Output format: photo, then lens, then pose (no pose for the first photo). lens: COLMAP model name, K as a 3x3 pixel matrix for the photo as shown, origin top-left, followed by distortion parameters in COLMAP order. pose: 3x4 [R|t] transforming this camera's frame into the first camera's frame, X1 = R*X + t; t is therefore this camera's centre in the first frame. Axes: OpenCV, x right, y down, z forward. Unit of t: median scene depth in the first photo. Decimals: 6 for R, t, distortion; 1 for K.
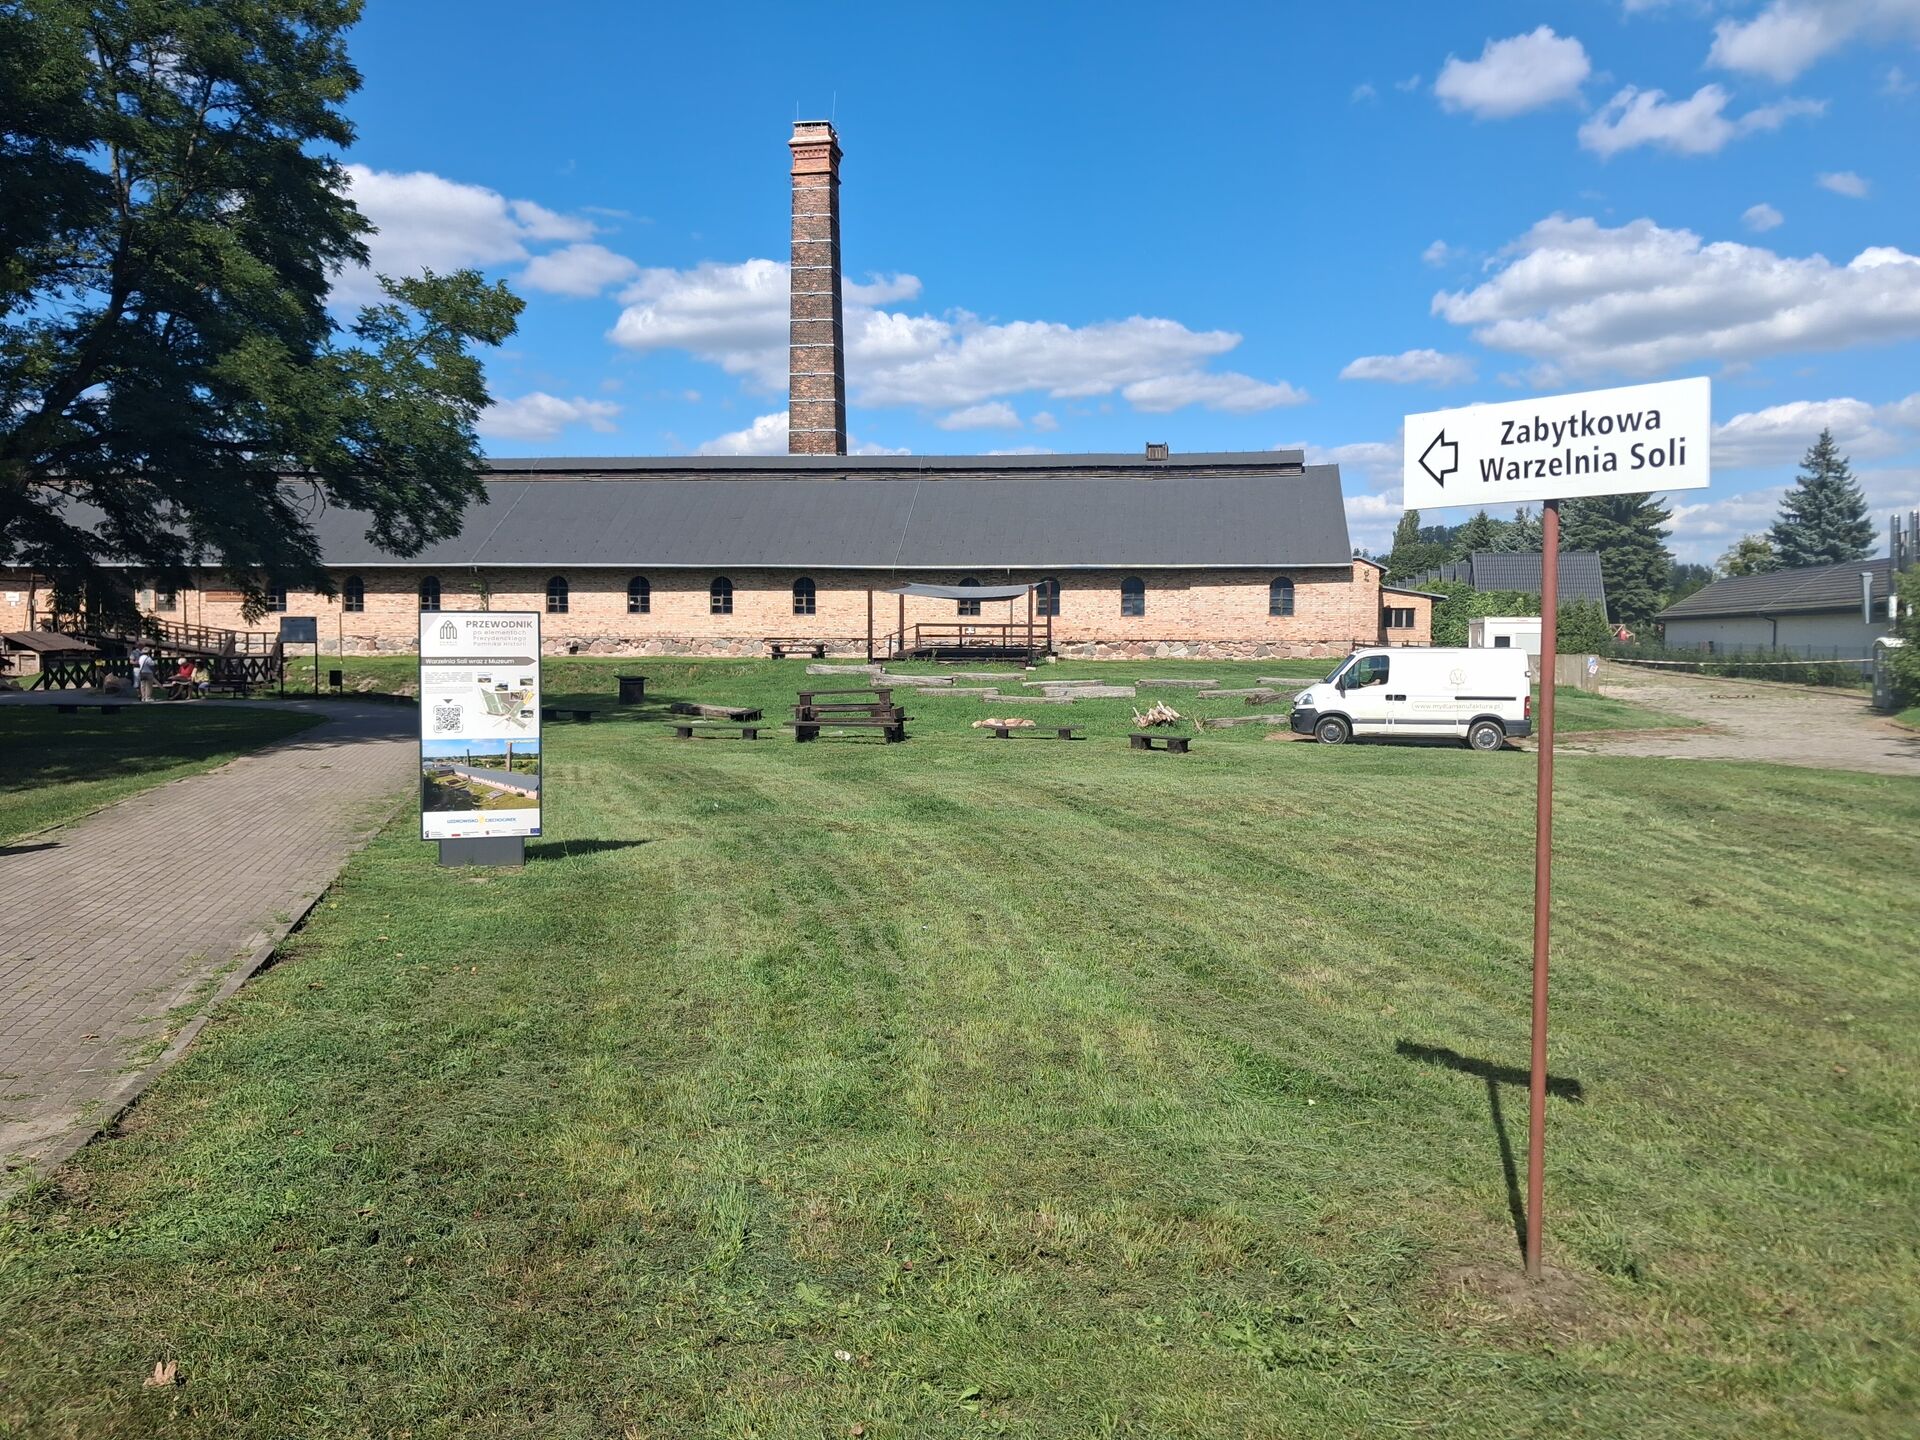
lens RADIAL K [[1576.4, 0, 960.0], [0, 1576.4, 720.0], [0, 0, 1]] dist [0.000930, 0.001860]
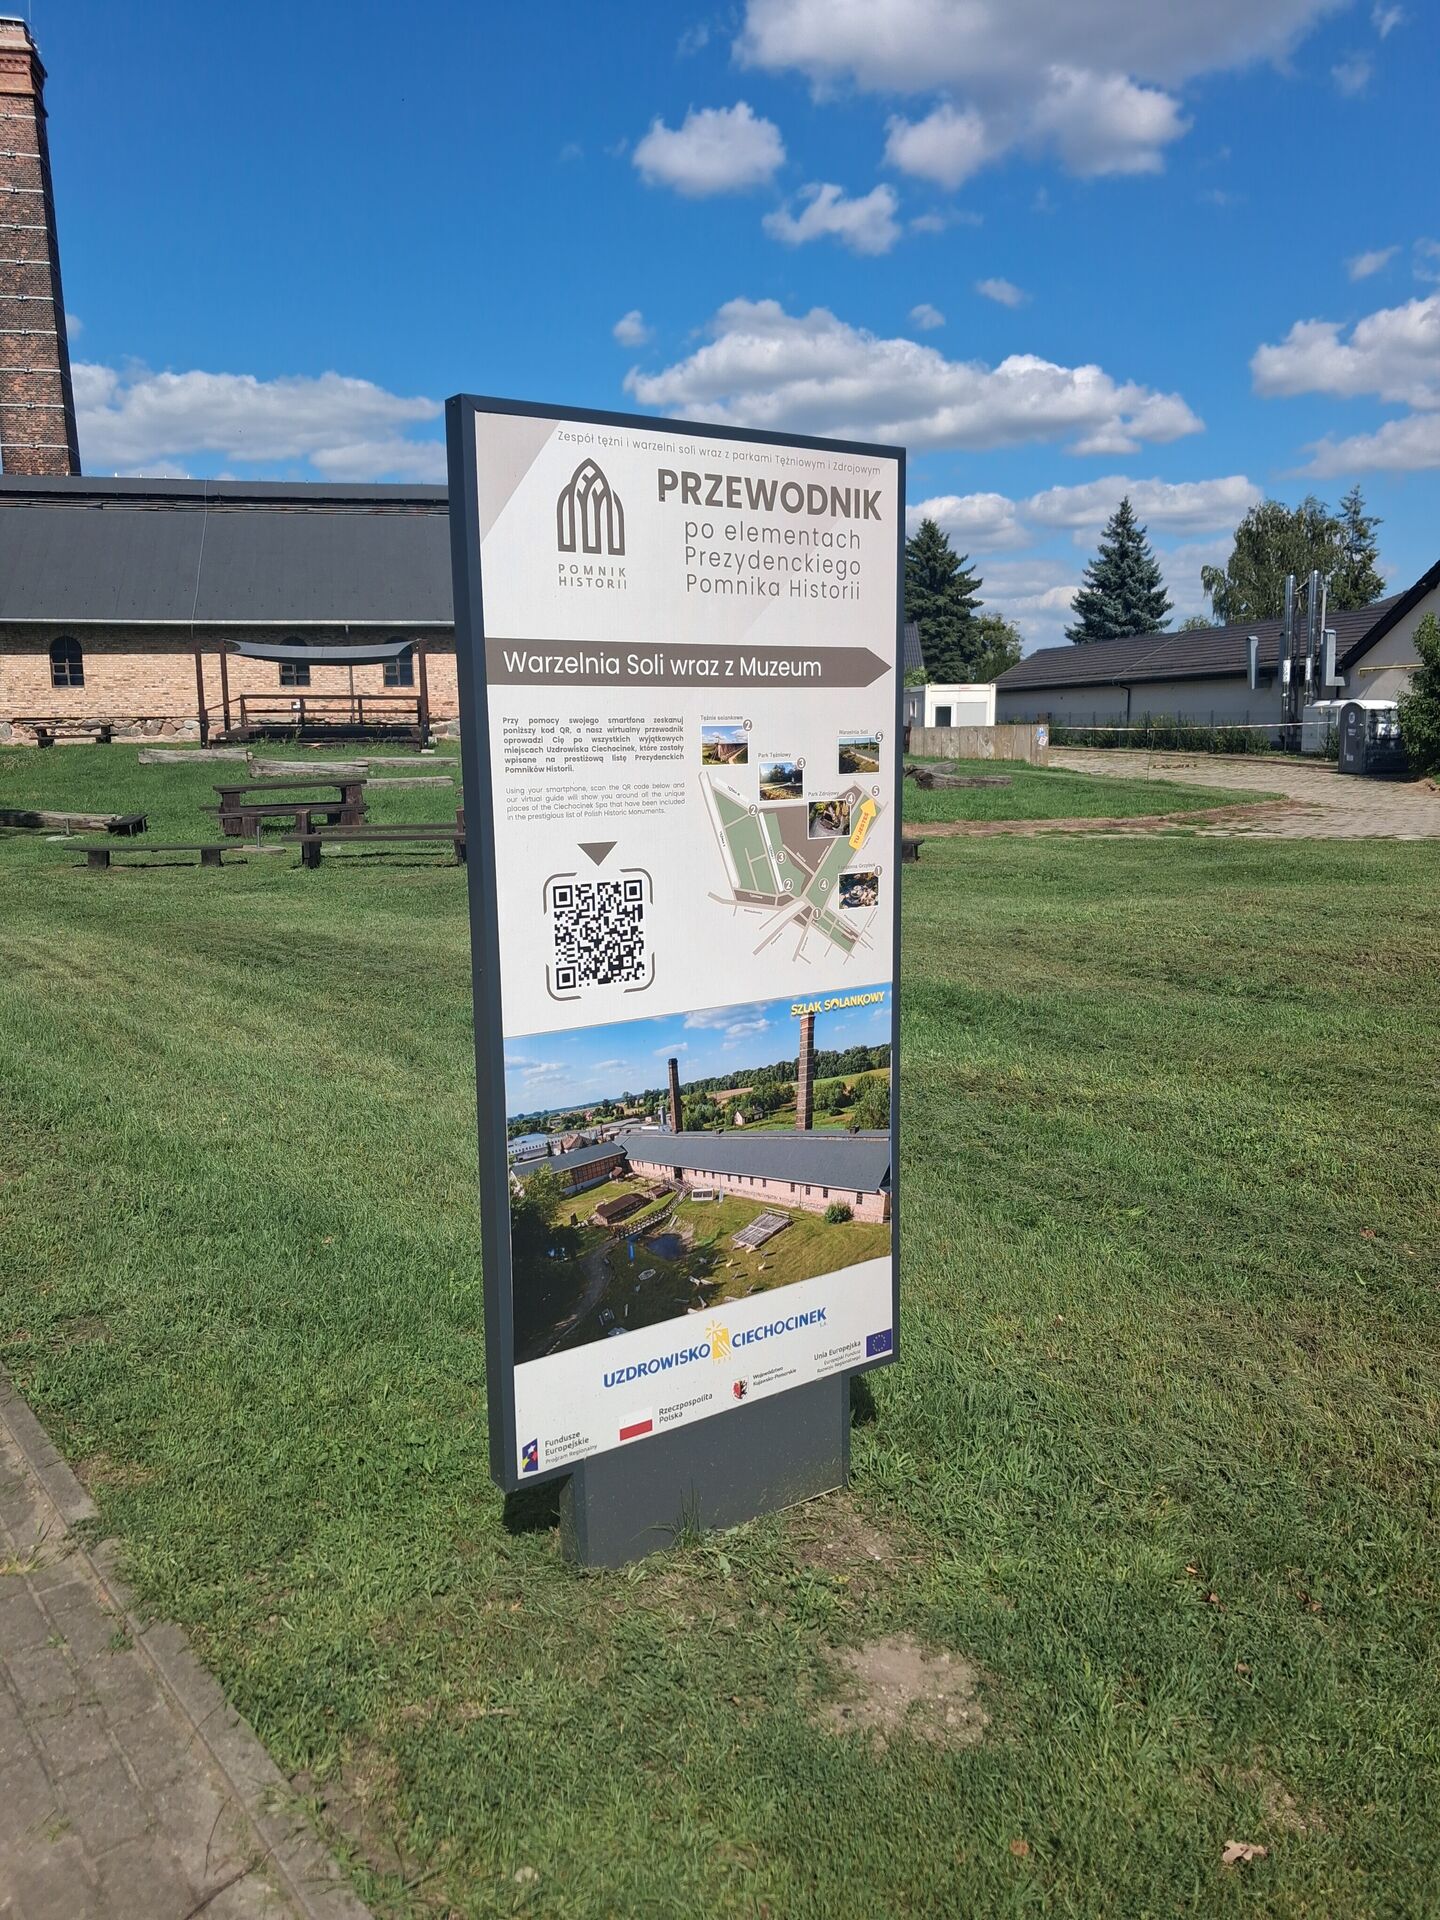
lens RADIAL K [[1576.4, 0, 722.8], [0, 1576.4, 896.2], [0, 0, 1]] dist [0.000930, 0.001860]
pose [[0.935093, -0.050563, 0.350778, -0.058893], [0.029840, 0.997488, 0.064236, -0.002951], [-0.353145, -0.049600, 0.934253, 0.120337]]
